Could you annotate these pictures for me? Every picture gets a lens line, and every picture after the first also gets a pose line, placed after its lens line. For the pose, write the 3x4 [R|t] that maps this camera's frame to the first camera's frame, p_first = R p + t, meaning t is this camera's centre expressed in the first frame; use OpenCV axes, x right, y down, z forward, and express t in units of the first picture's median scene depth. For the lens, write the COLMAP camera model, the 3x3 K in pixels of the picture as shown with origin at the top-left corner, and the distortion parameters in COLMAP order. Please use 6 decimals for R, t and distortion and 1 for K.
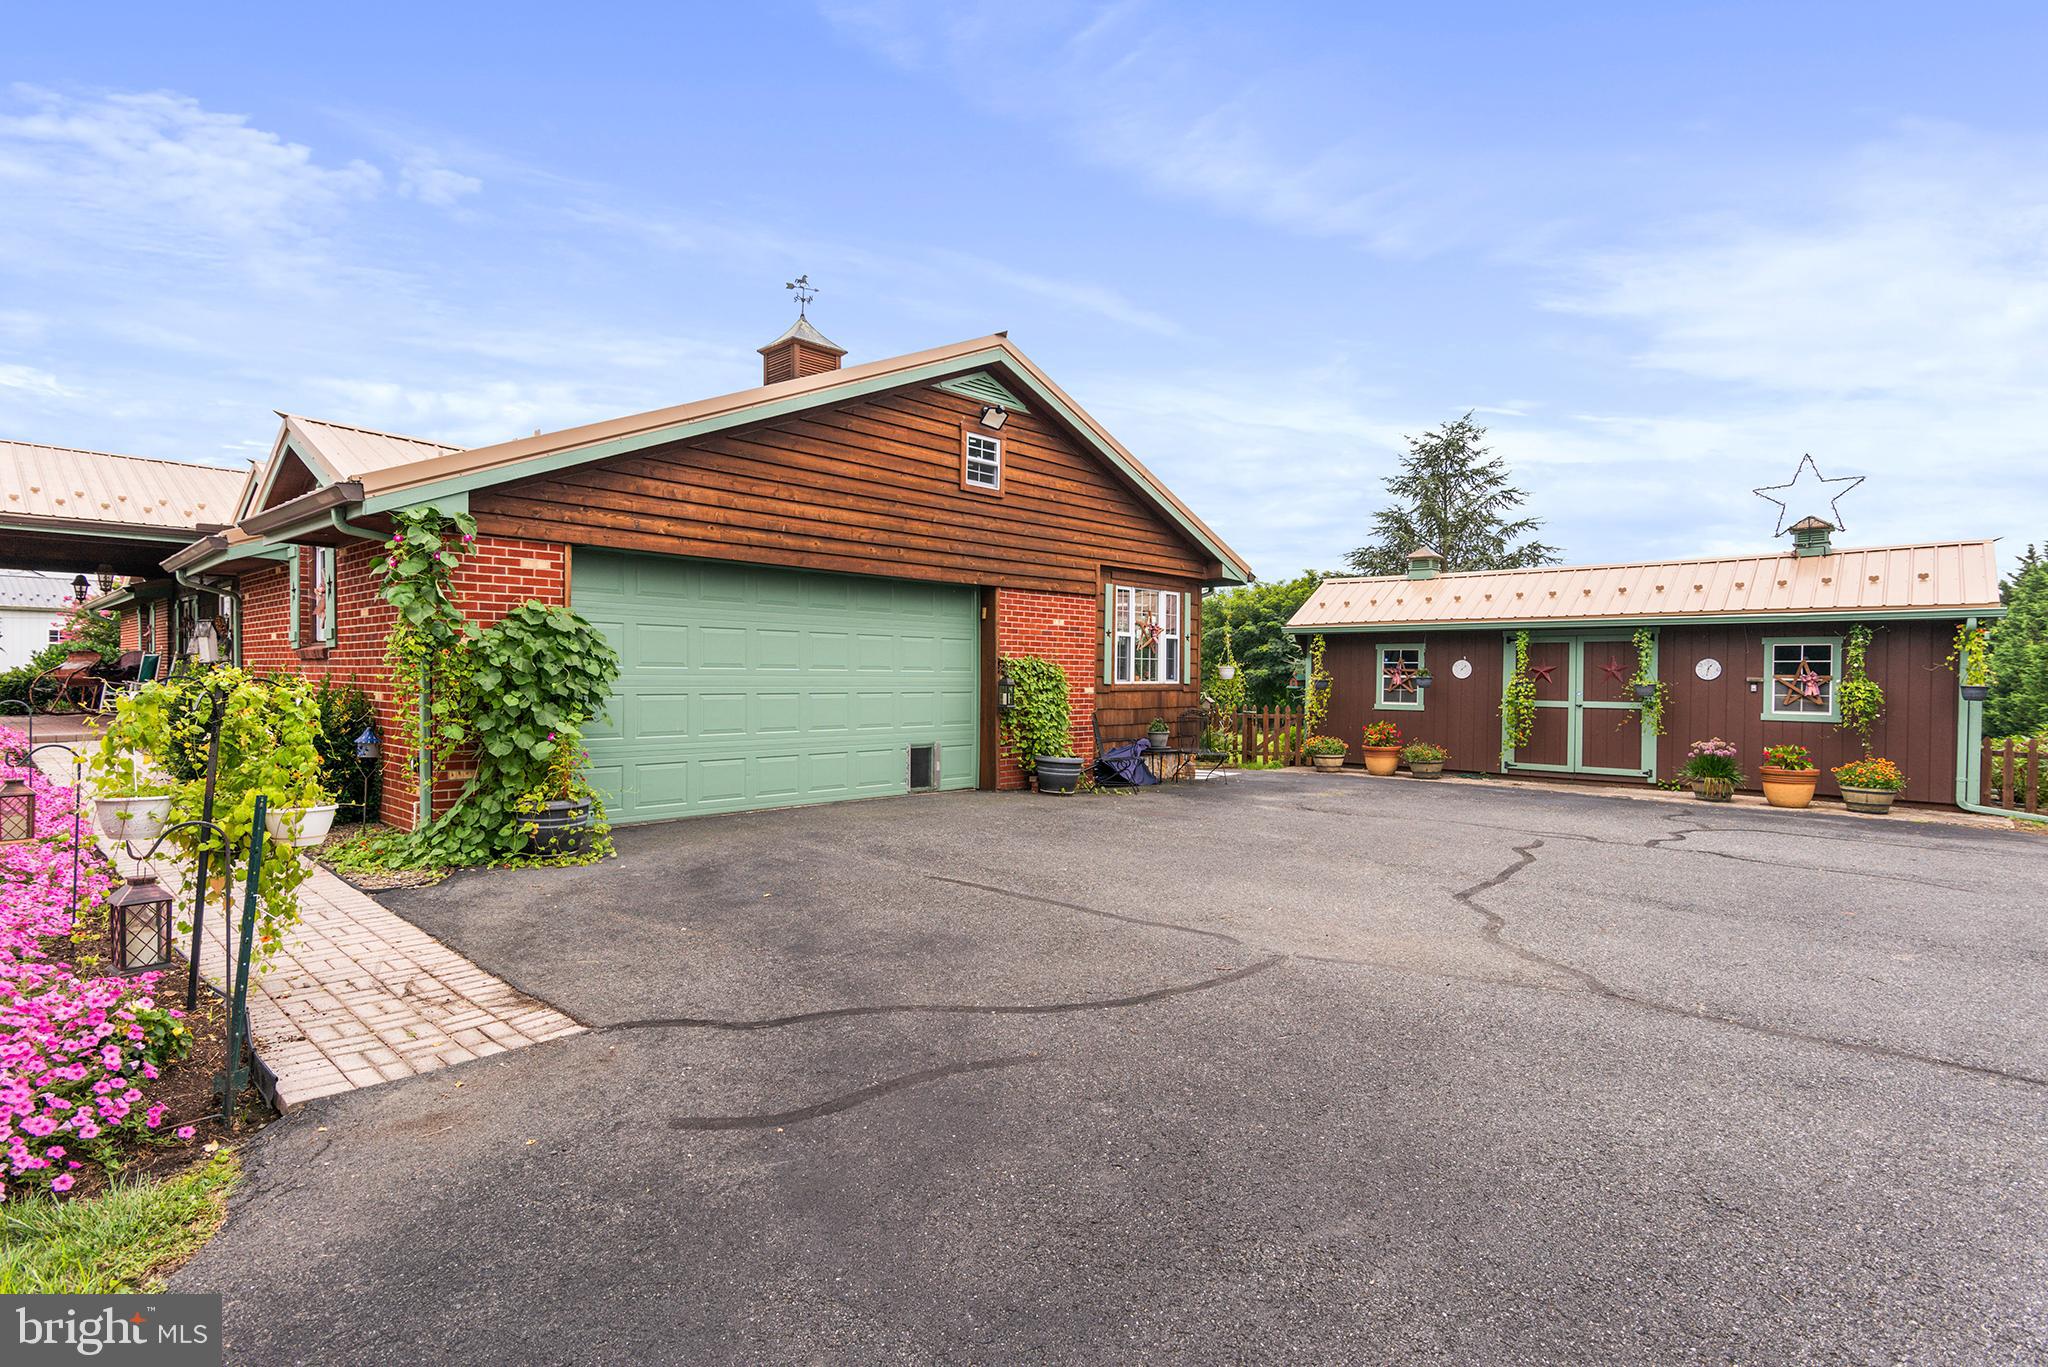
lens RADIAL K [[1003.6, 0, 1017.6], [0, 1003.6, 688.7], [0, 0, 1]] dist [0.004310, 0.000725]
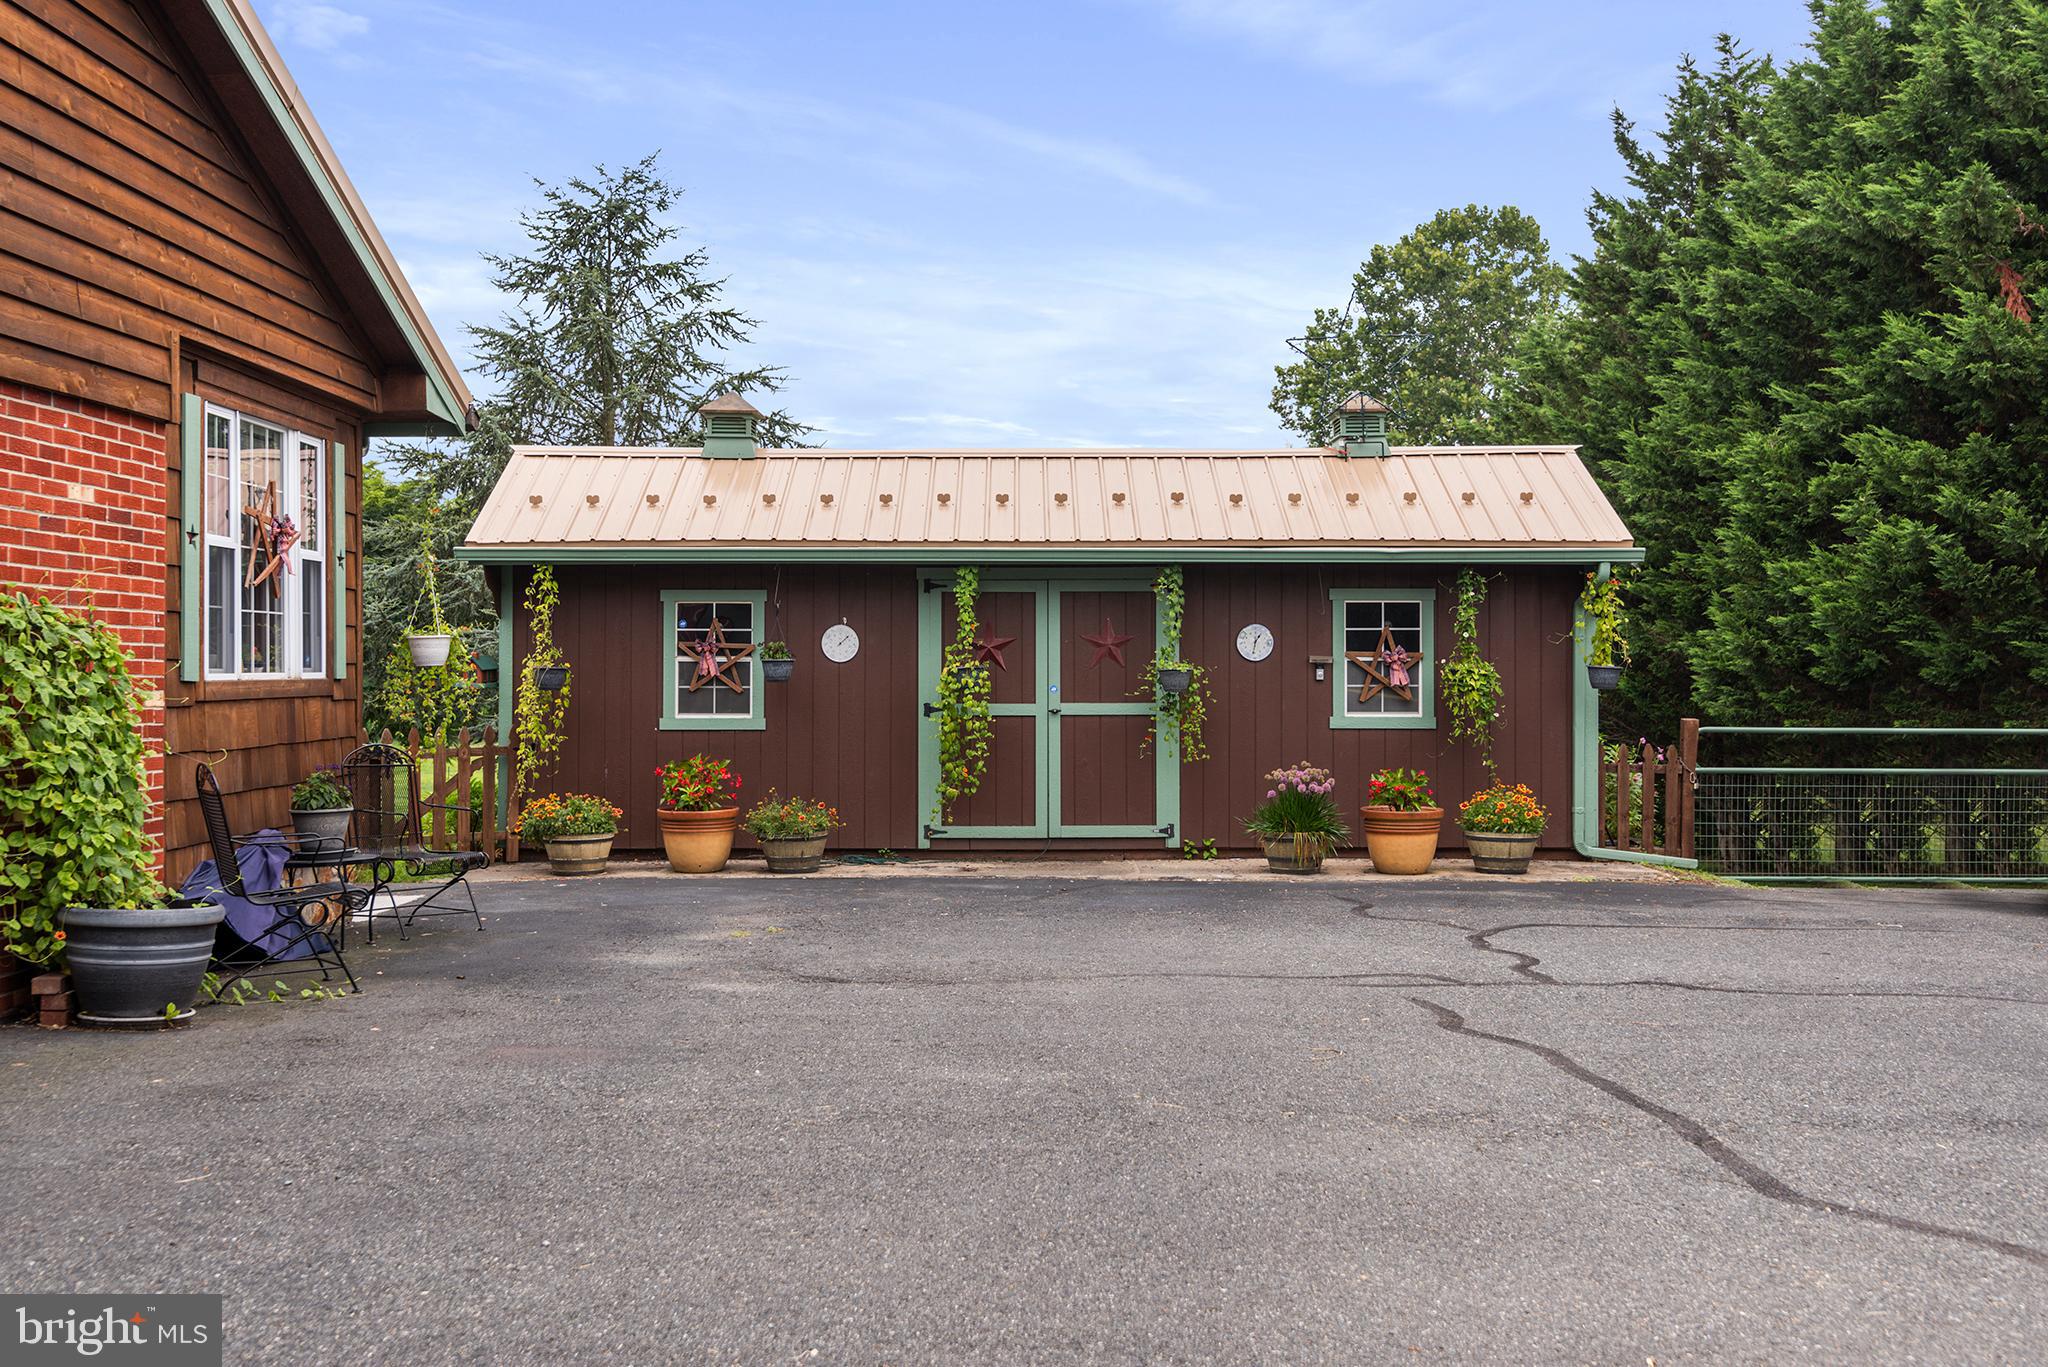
lens RADIAL K [[1871.4, 0, 1024.0], [0, 1871.4, 683.5], [0, 0, 1]] dist [0.006005, 0.002103]
pose [[0.734925, -0.013478, 0.678014, -0.128659], [0.015852, 0.999871, 0.002694, -0.000888], [-0.677963, 0.008767, 0.735044, 0.297000]]
